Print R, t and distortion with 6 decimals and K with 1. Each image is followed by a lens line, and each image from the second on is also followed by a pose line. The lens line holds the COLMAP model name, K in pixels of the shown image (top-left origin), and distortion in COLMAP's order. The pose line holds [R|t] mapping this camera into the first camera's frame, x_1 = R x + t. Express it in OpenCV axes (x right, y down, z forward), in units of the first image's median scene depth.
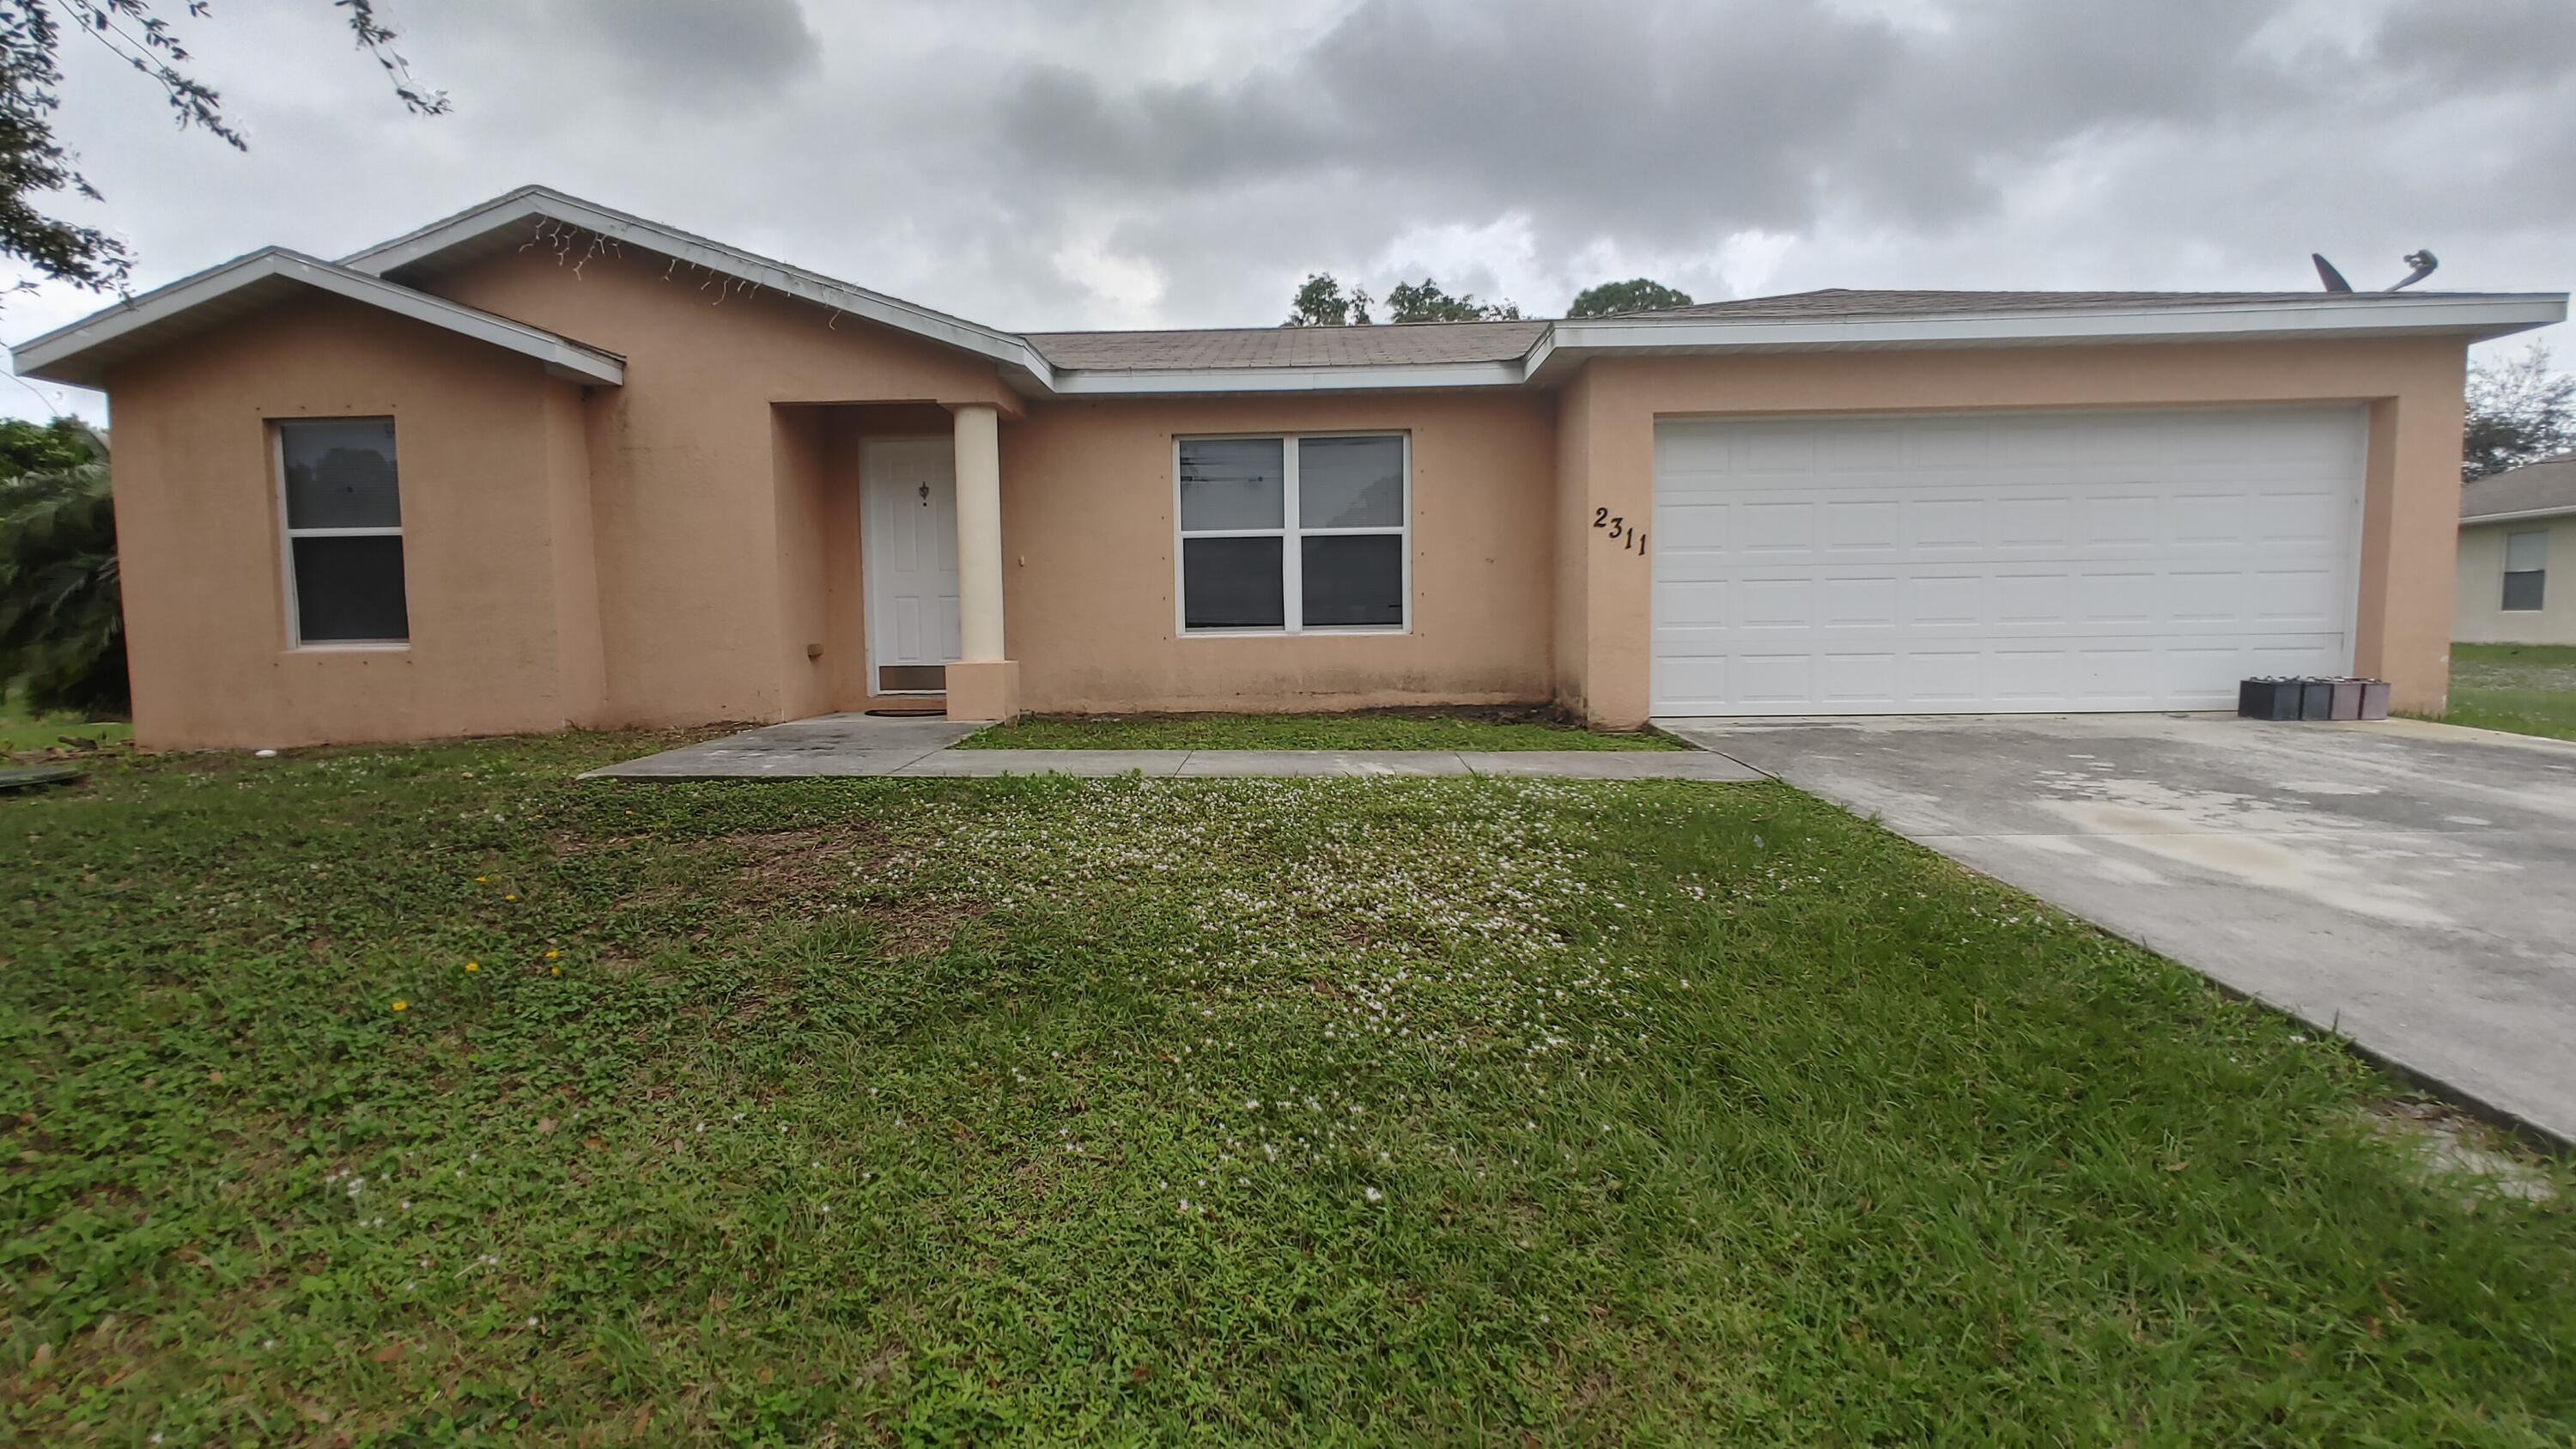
lens RADIAL K [[1238.5, 0, 1288.0], [0, 1238.5, 724.5], [0, 0, 1]] dist [-0.003351, -0.000607]
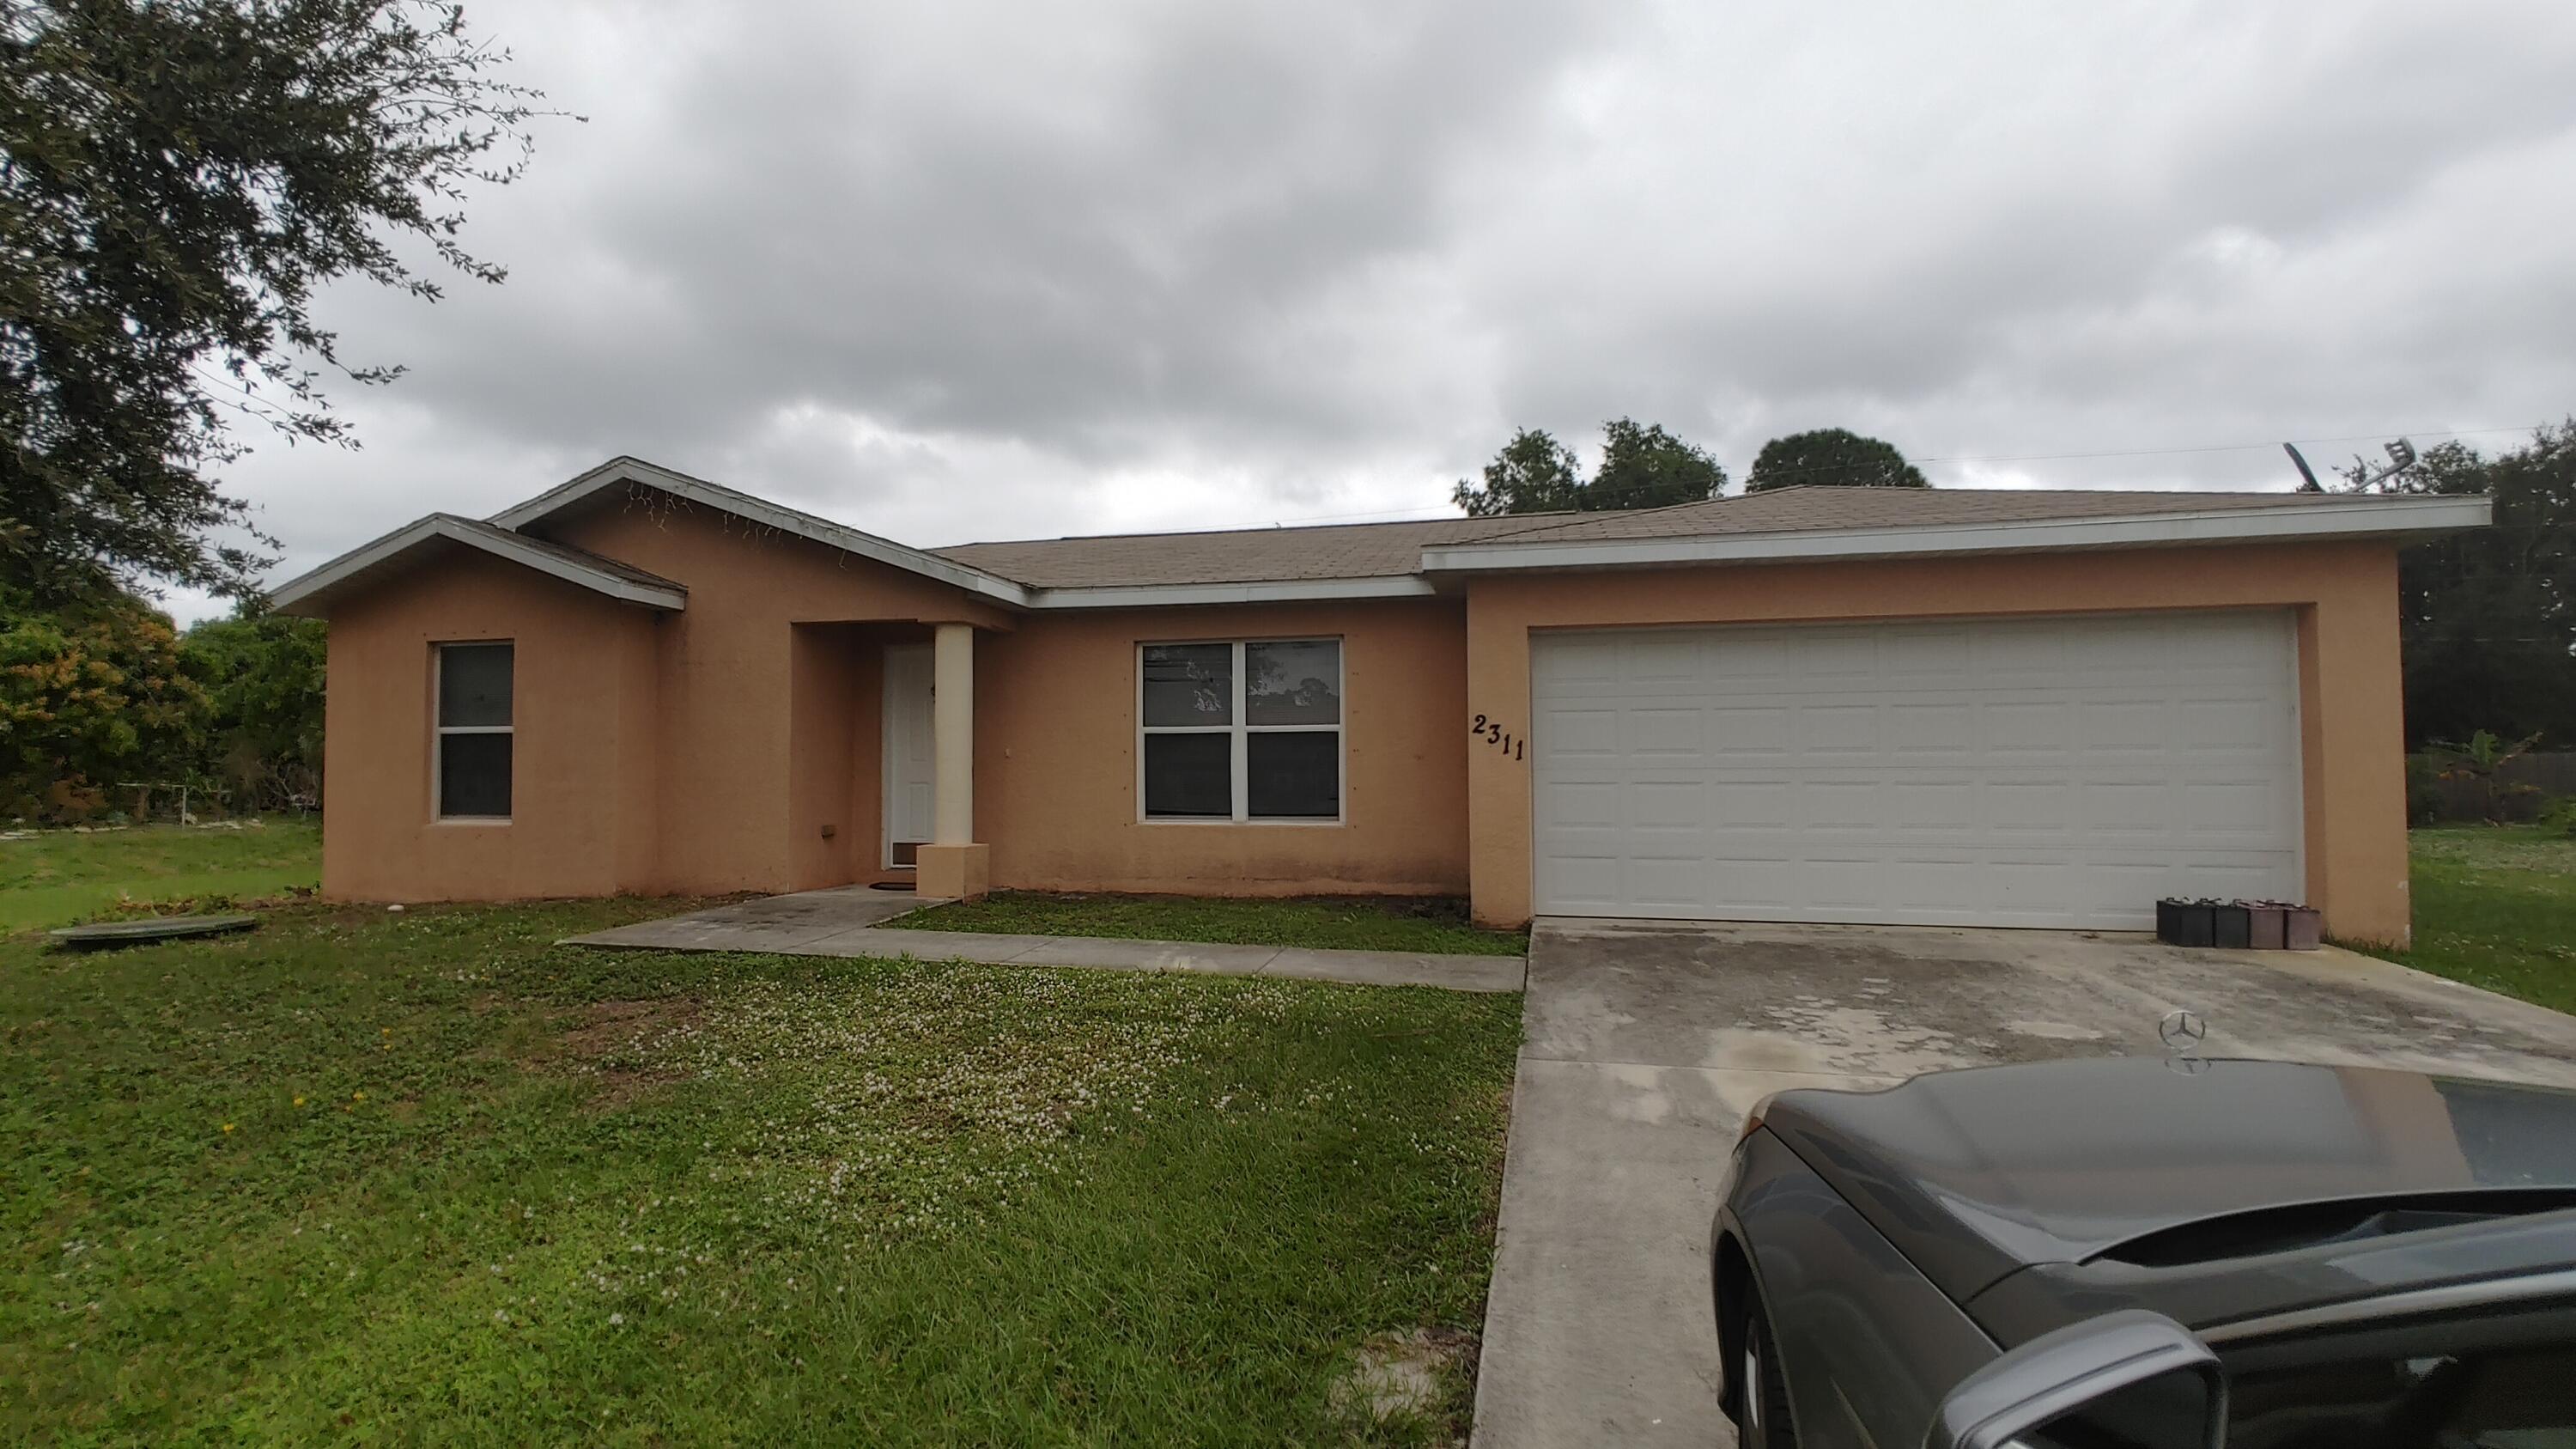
lens RADIAL K [[1287.1, 0, 1288.0], [0, 1287.1, 724.5], [0, 0, 1]] dist [0.000831, 0.000516]
pose [[0.977826, 0.003325, -0.209392, 0.306762], [-0.027058, 0.993499, -0.110579, -0.039451], [0.207663, 0.113793, 0.971559, -0.090960]]
